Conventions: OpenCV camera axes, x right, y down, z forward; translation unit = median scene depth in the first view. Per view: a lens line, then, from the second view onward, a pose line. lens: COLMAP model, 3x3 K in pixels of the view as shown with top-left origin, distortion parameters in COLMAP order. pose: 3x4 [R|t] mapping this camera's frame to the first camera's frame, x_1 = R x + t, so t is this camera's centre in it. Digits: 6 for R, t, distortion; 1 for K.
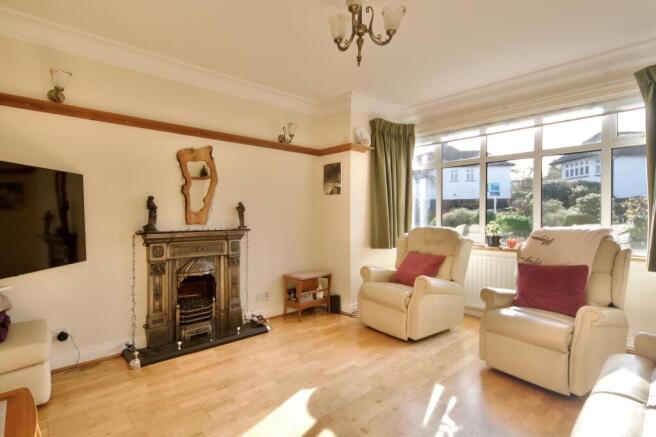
lens RADIAL K [[291.7, 0, 328.5], [0, 291.7, 230.5], [0, 0, 1]] dist [-0.002125, -0.000207]
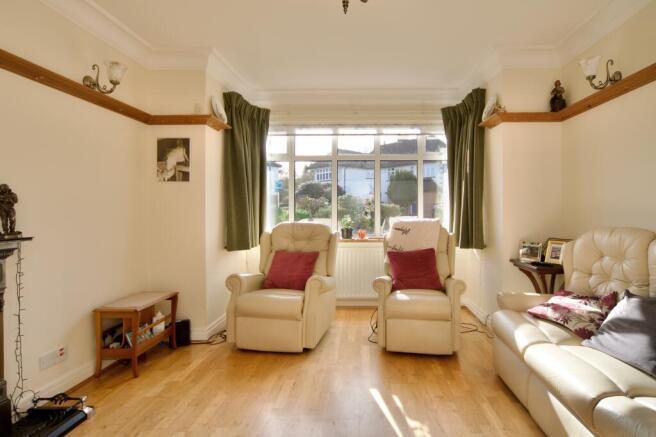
lens RADIAL K [[294.5, 0, 328.0], [0, 294.5, 218.5], [0, 0, 1]] dist [-0.003337, -0.000724]
pose [[0.728782, -0.022772, 0.684367, -0.220024], [0.038297, 0.999238, -0.007533, -0.012909], [-0.683674, 0.031699, 0.729099, 0.229921]]
